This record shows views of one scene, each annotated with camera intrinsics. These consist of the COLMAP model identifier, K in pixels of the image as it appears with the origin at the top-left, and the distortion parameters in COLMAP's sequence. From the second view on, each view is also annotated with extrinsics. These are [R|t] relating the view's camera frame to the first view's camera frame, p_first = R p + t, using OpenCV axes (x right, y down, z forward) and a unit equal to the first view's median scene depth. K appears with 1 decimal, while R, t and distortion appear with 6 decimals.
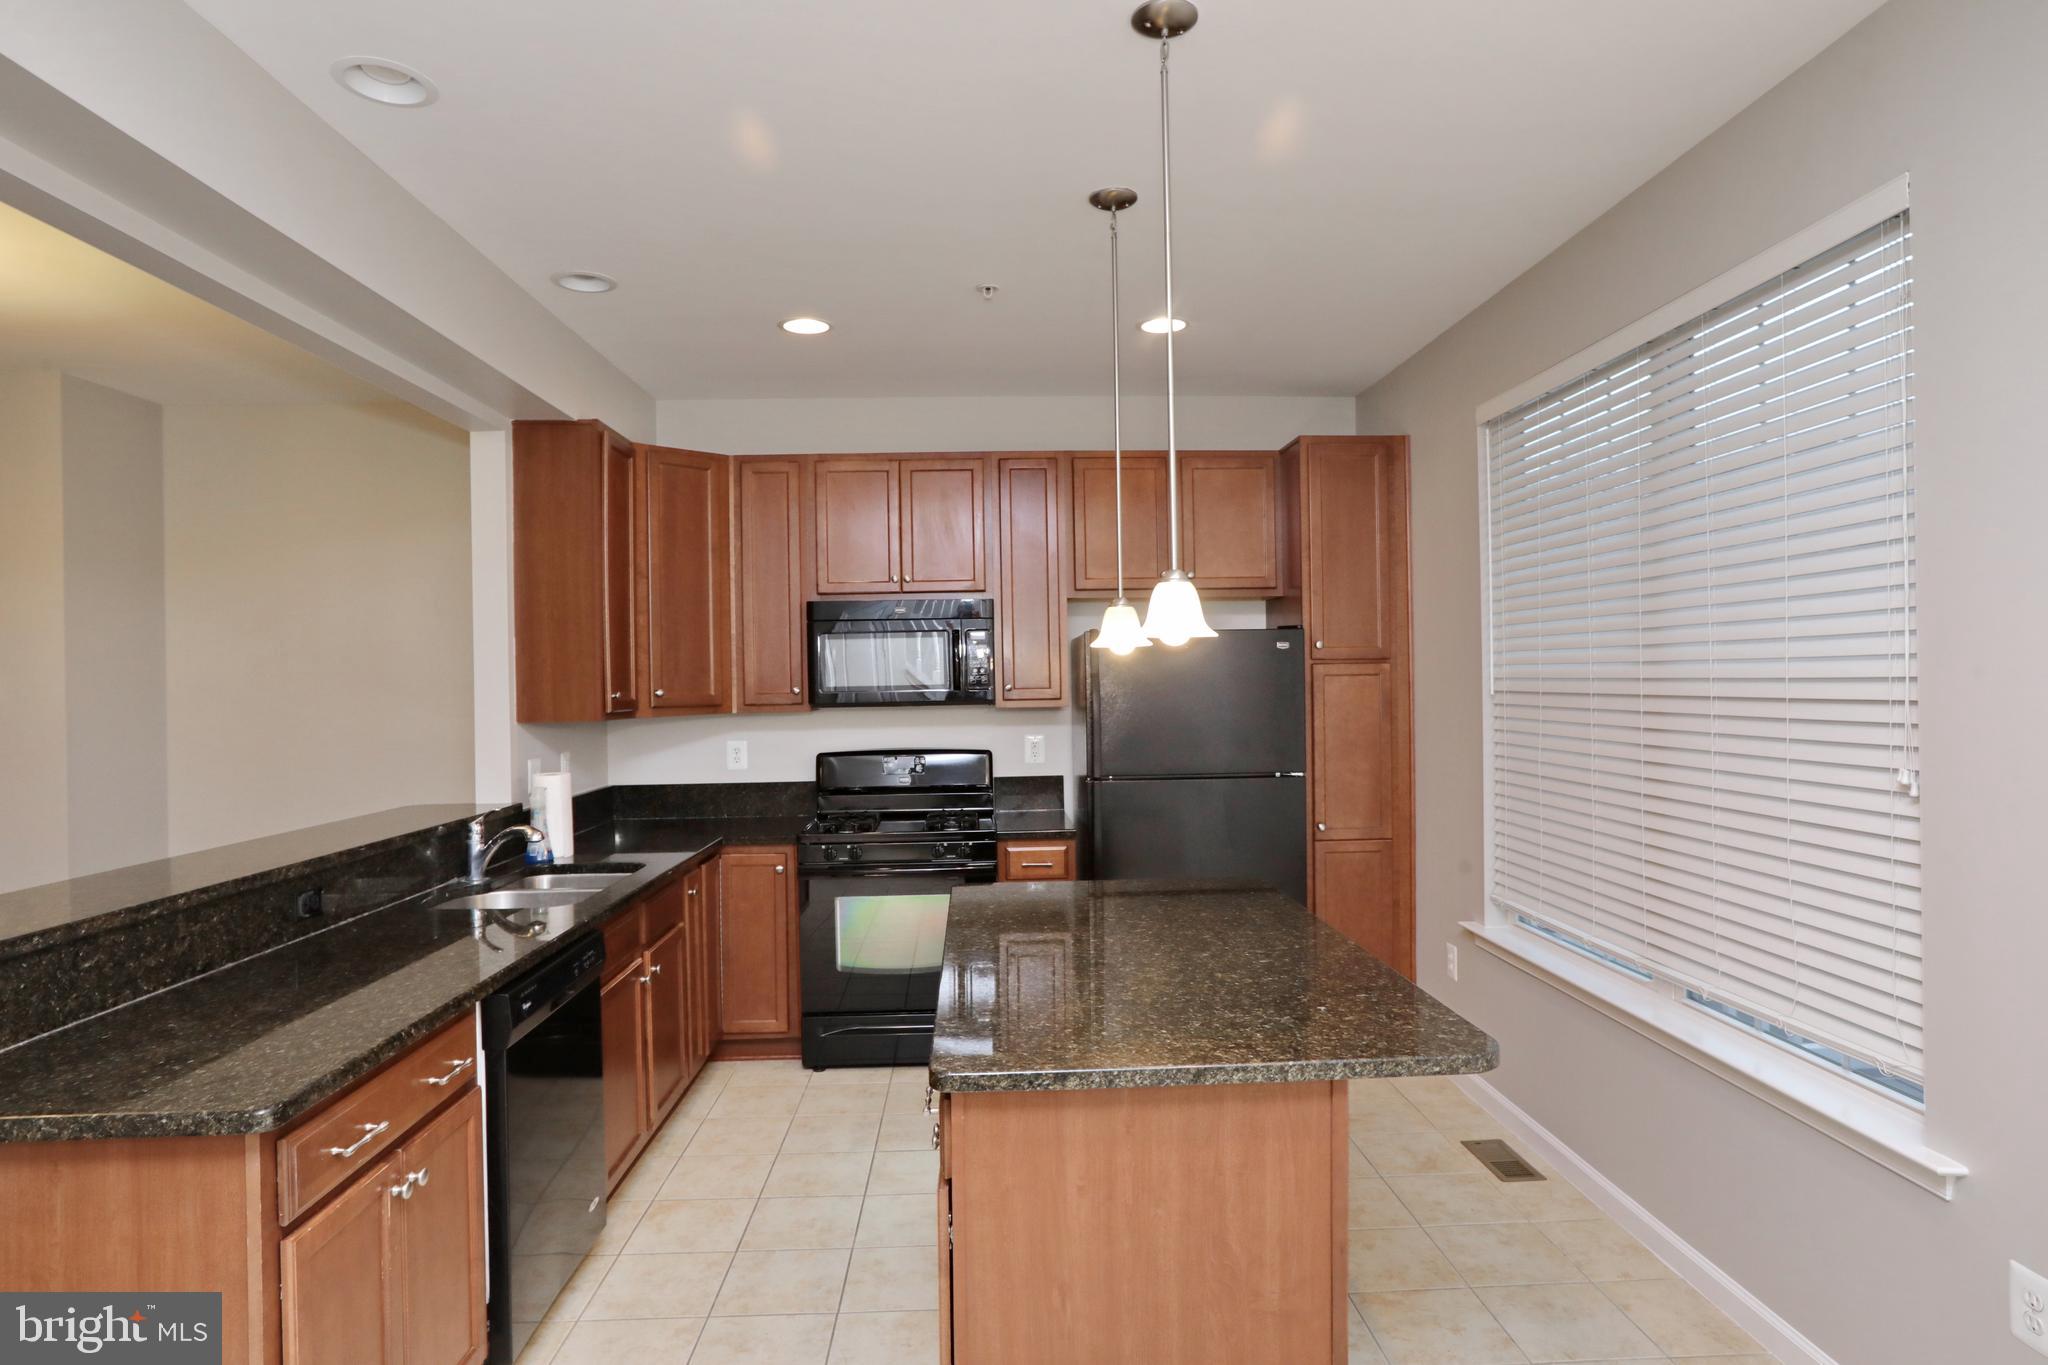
lens RADIAL K [[1119.8, 0, 1024.0], [0, 1119.8, 682.5], [0, 0, 1]] dist [-0.049017, 0.034795]
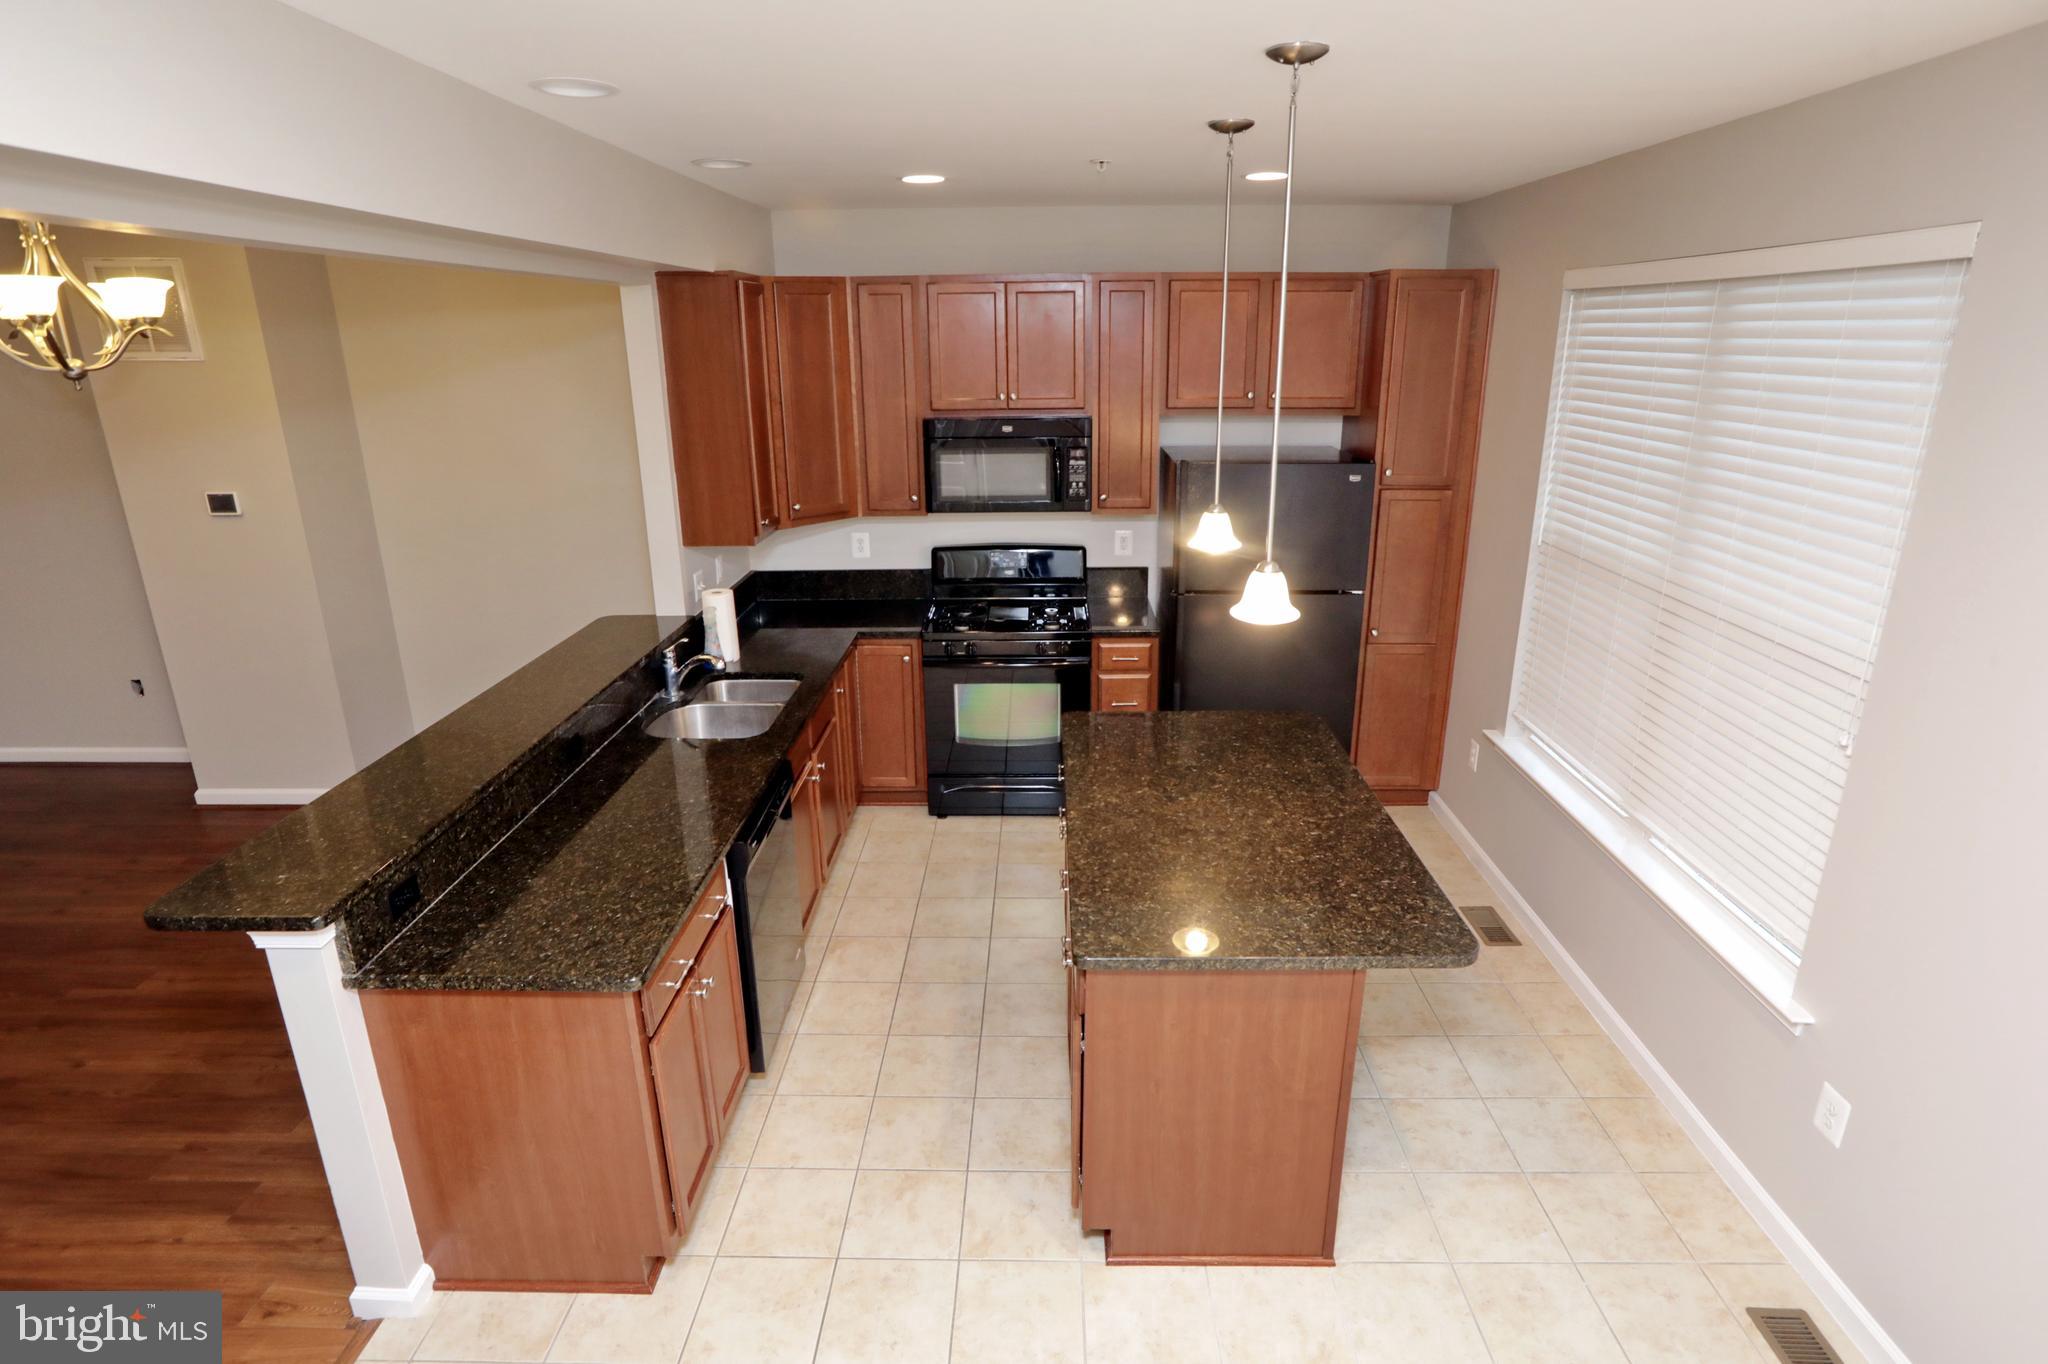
lens RADIAL K [[1077.1, 0, 1024.0], [0, 1077.1, 682.0], [0, 0, 1]] dist [-0.071162, 0.061011]
pose [[0.998144, 0.024719, -0.055657, -0.034183], [-0.006485, 0.951862, 0.306459, -0.177294], [0.060553, -0.305529, 0.950255, -0.091298]]
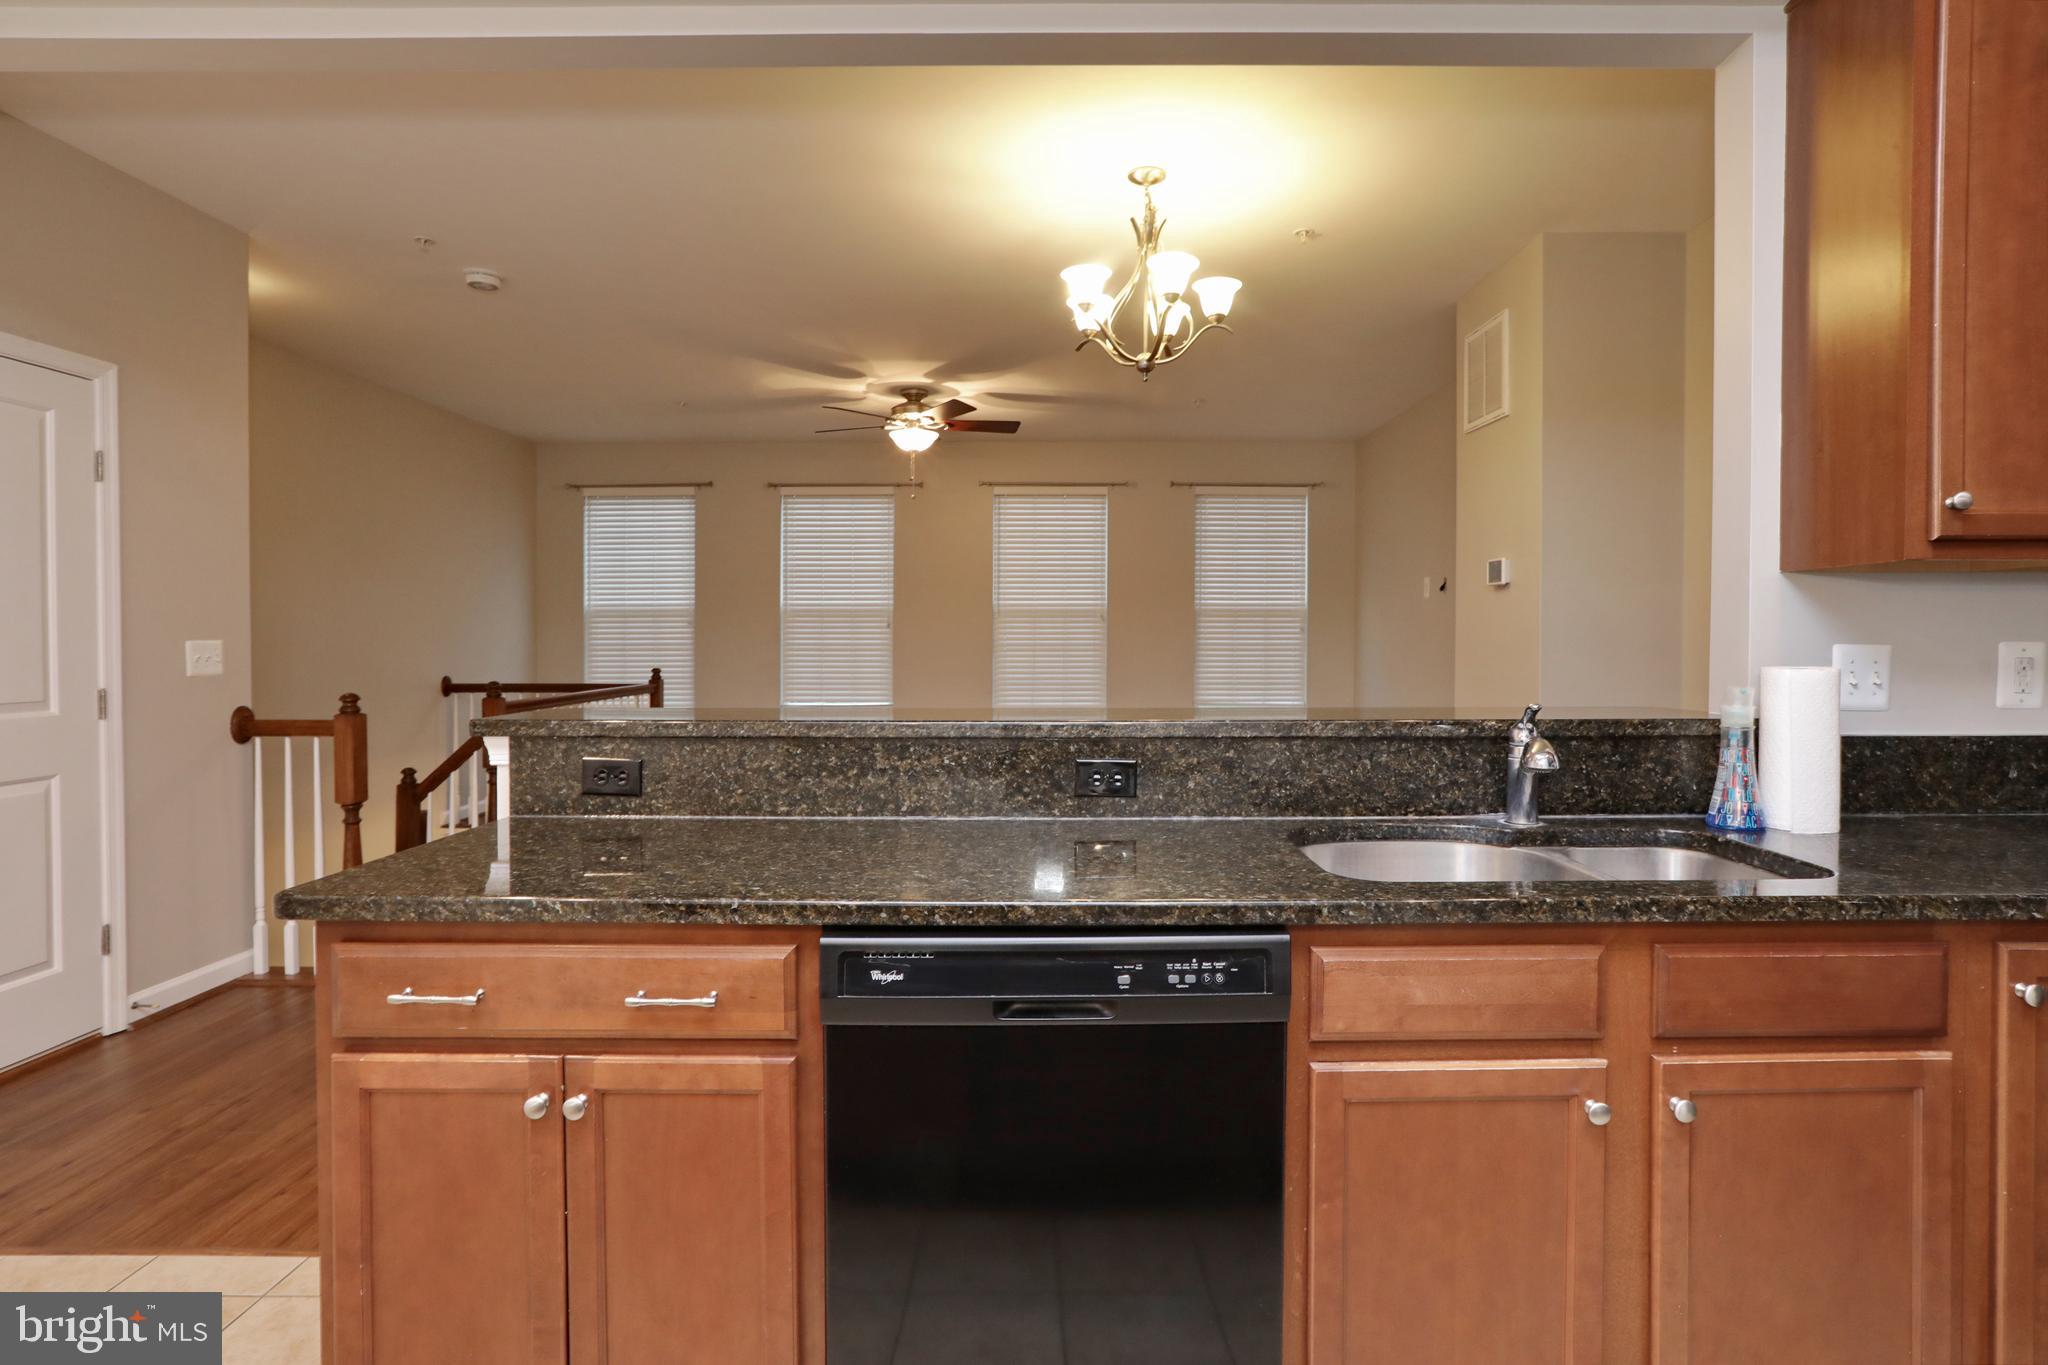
lens RADIAL K [[1077.1, 0, 1024.0], [0, 1077.1, 682.5], [0, 0, 1]] dist [-0.071162, 0.061011]
pose [[-0.041520, 0.050883, -0.997841, 0.070571], [-0.002784, 0.998693, 0.051043, 0.064329], [0.999134, 0.004897, -0.041324, 0.659055]]
